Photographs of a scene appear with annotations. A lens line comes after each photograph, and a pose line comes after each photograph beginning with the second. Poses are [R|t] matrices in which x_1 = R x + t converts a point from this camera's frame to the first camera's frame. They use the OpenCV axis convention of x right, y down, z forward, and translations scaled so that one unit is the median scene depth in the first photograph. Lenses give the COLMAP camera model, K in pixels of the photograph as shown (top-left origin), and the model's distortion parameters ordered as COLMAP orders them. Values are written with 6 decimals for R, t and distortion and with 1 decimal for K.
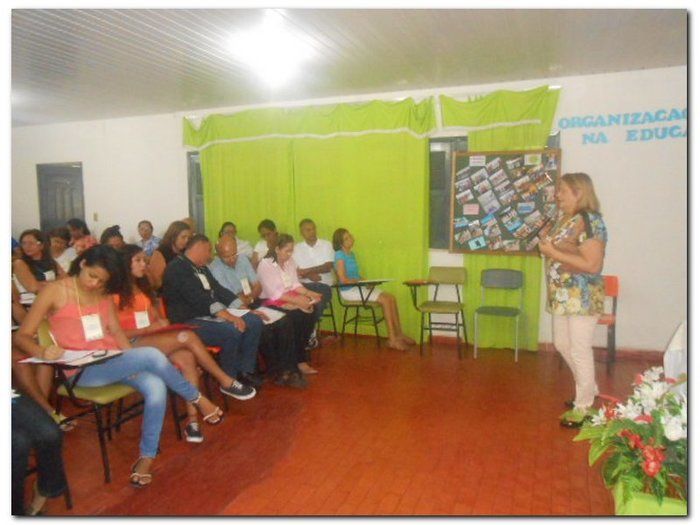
lens RADIAL K [[535.3, 0, 352.6], [0, 535.3, 263.6], [0, 0, 1]] dist [-0.030473, 0.045595]
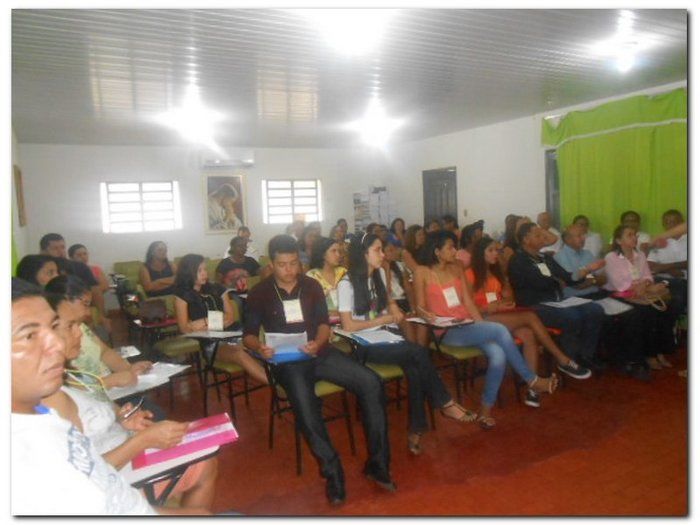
lens RADIAL K [[535.3, 0, 353.2], [0, 535.3, 258.3], [0, 0, 1]] dist [-0.030473, 0.045595]
pose [[0.786683, 0.029489, -0.616653, 0.100102], [-0.023639, 0.999565, 0.017642, -0.002245], [0.616905, 0.000699, 0.787037, -0.153258]]
